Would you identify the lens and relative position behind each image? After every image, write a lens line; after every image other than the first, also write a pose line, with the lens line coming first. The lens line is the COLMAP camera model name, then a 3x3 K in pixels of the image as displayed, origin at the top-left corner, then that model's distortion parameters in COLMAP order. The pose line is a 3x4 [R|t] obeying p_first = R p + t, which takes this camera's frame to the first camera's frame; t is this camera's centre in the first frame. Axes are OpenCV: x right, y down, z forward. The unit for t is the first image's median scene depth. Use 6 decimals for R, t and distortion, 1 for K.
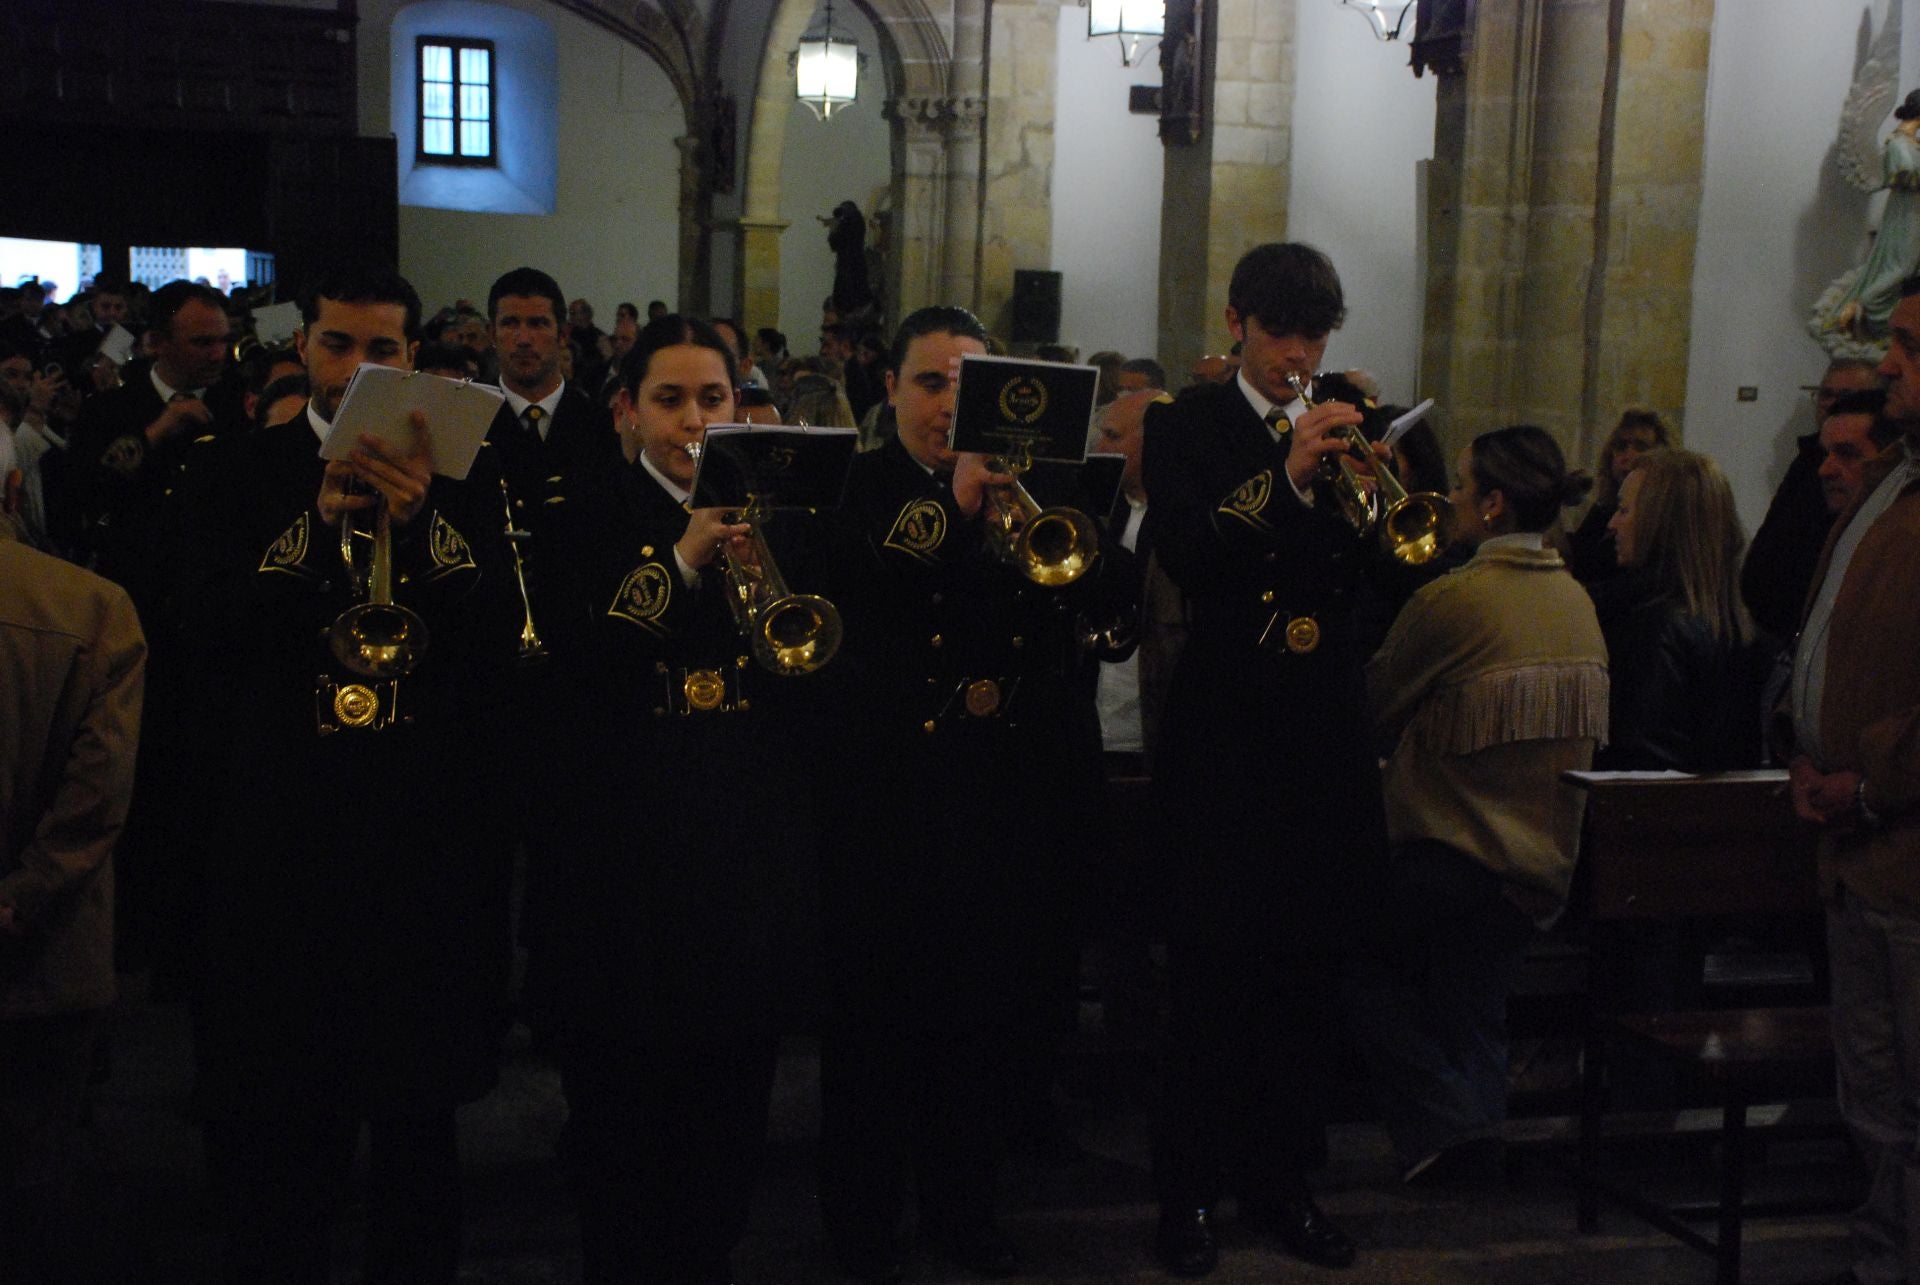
lens RADIAL K [[2759.2, 0, 945.3], [0, 2759.2, 649.7], [0, 0, 1]] dist [0.137797, 0.527636]
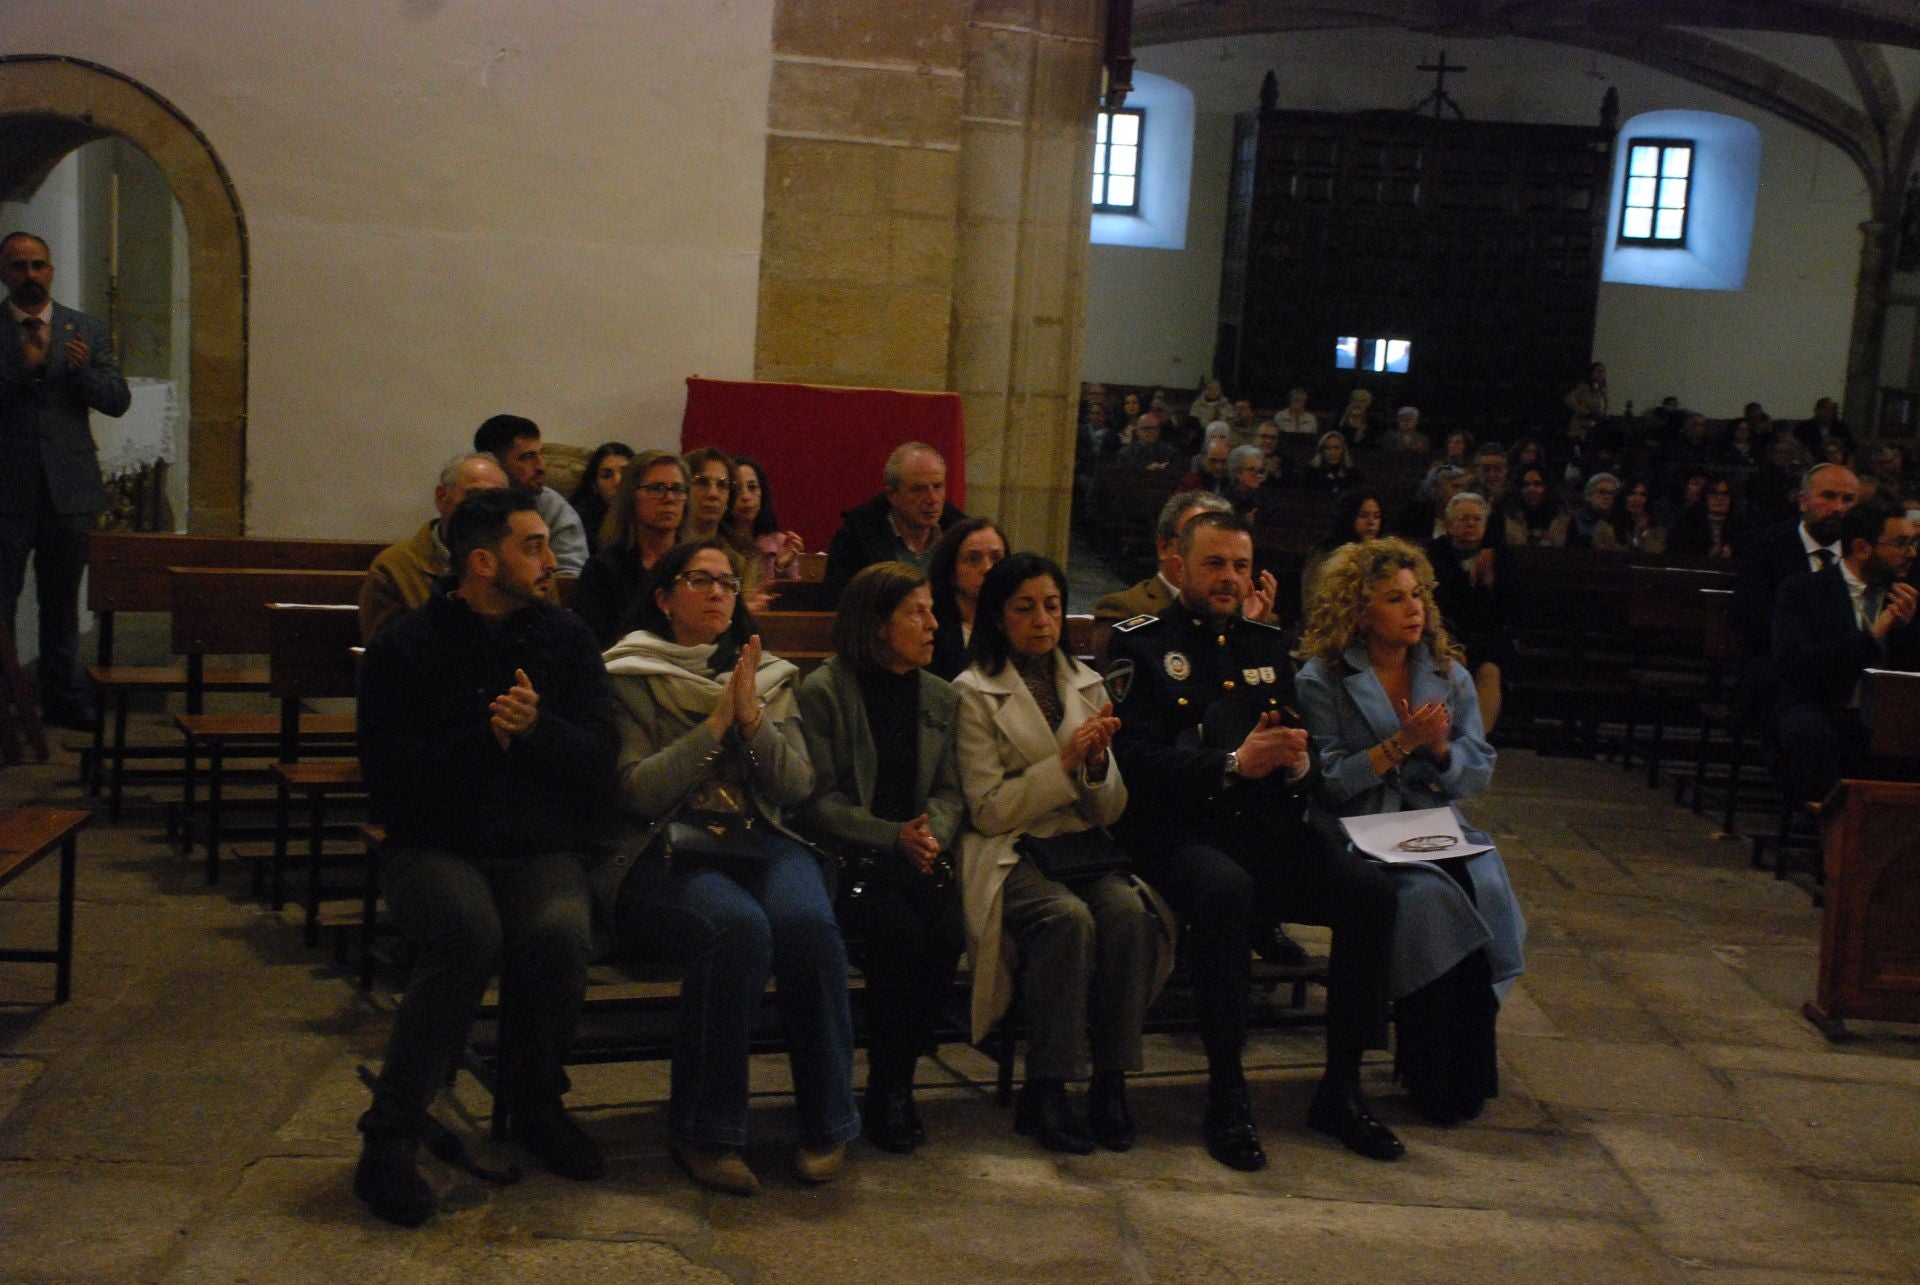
lens RADIAL K [[2918.5, 0, 960.0], [0, 2918.5, 642.5], [0, 0, 1]] dist [0.150365, 0.795847]
pose [[0.956909, 0.065462, -0.282915, -0.127729], [-0.072102, 0.997311, -0.013111, 0.040711], [0.281296, 0.032945, 0.959055, -0.377056]]
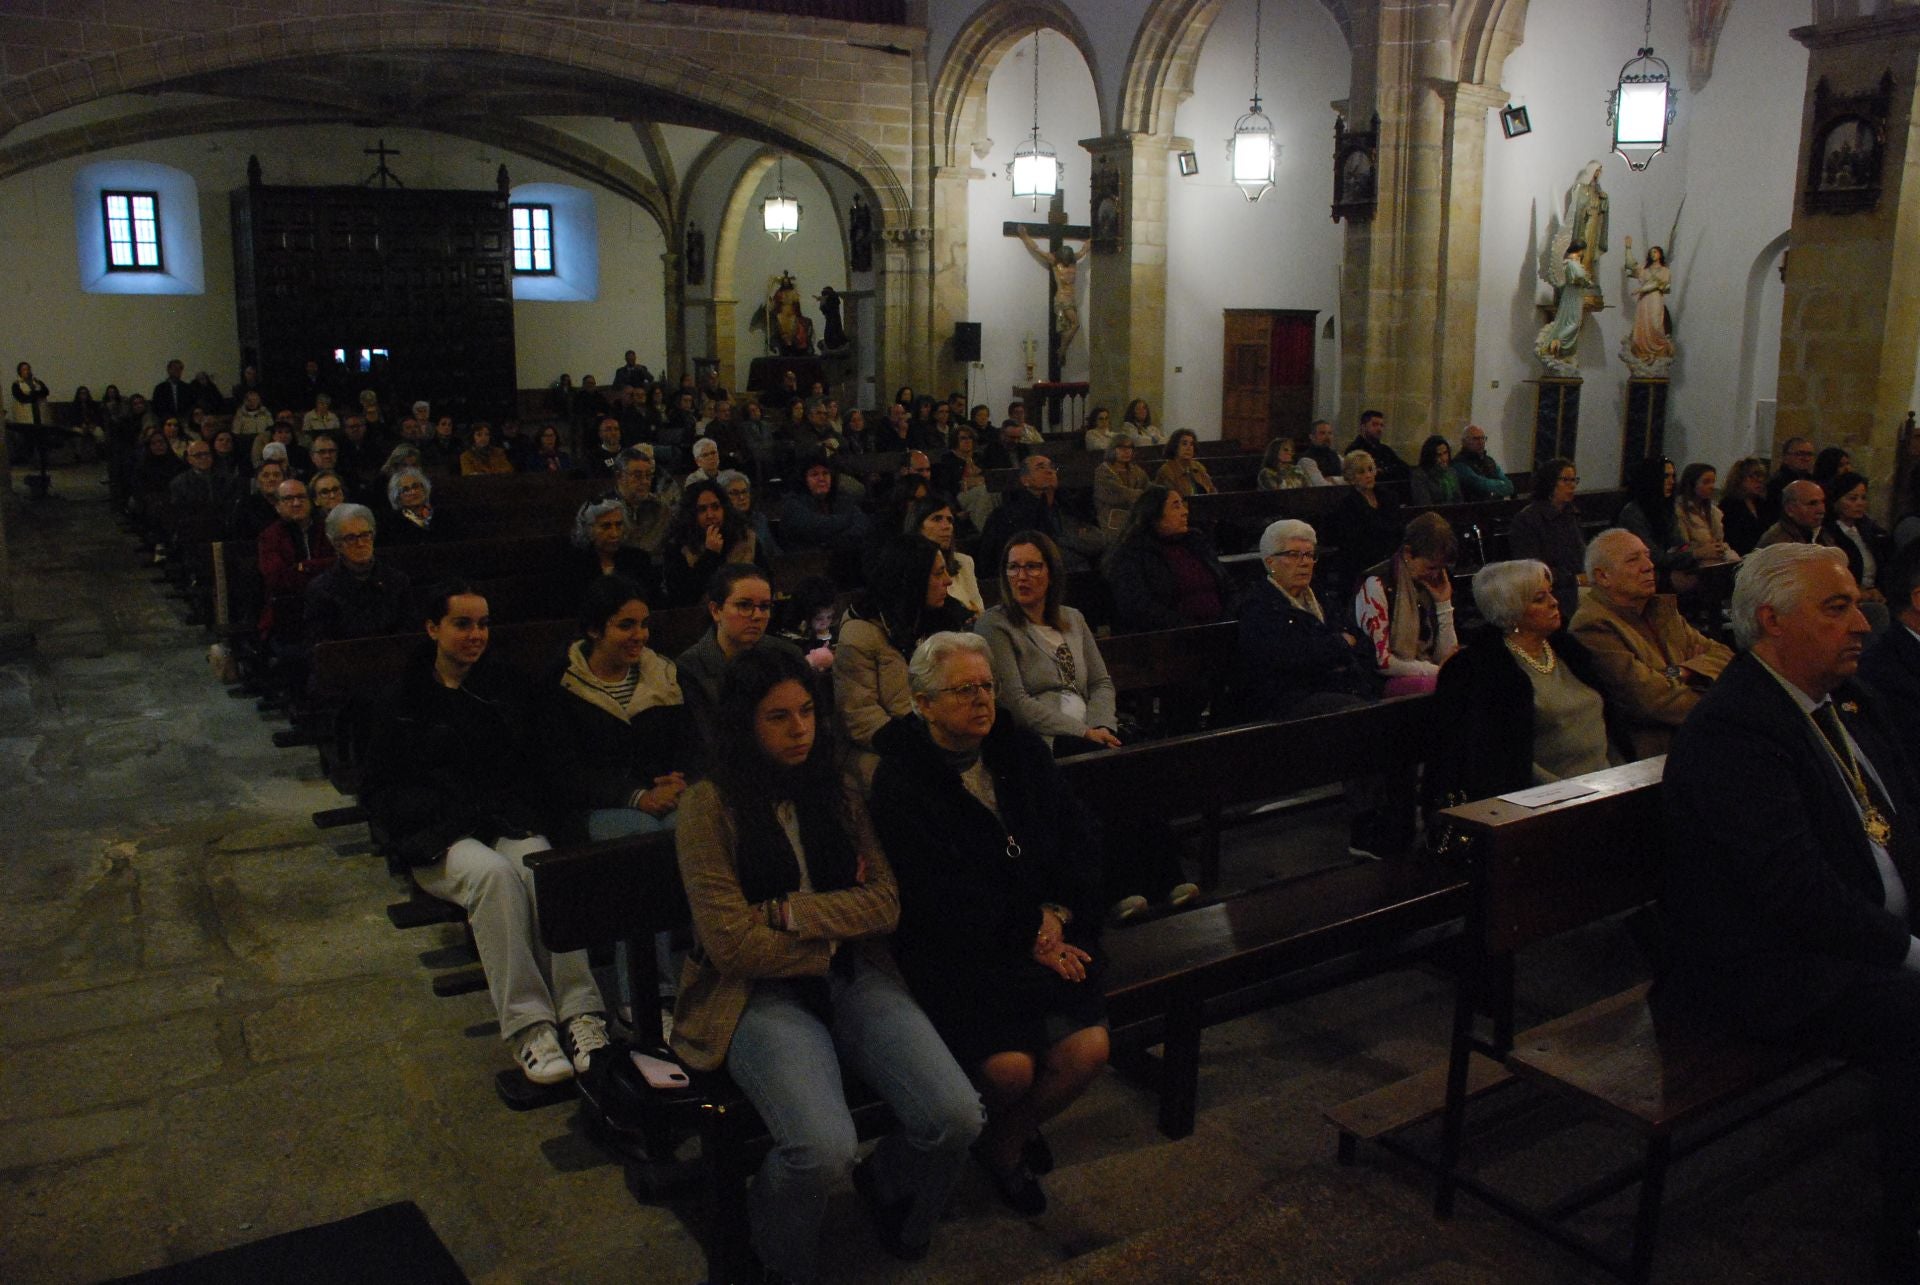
lens RADIAL K [[1486.2, 0, 948.2], [0, 1486.2, 649.4], [0, 0, 1]] dist [-0.152576, 0.103938]
pose [[0.968112, -0.078065, 0.238044, -0.224858], [0.057438, 0.994064, 0.092396, -0.013230], [-0.243844, -0.075777, 0.966849, 0.046930]]
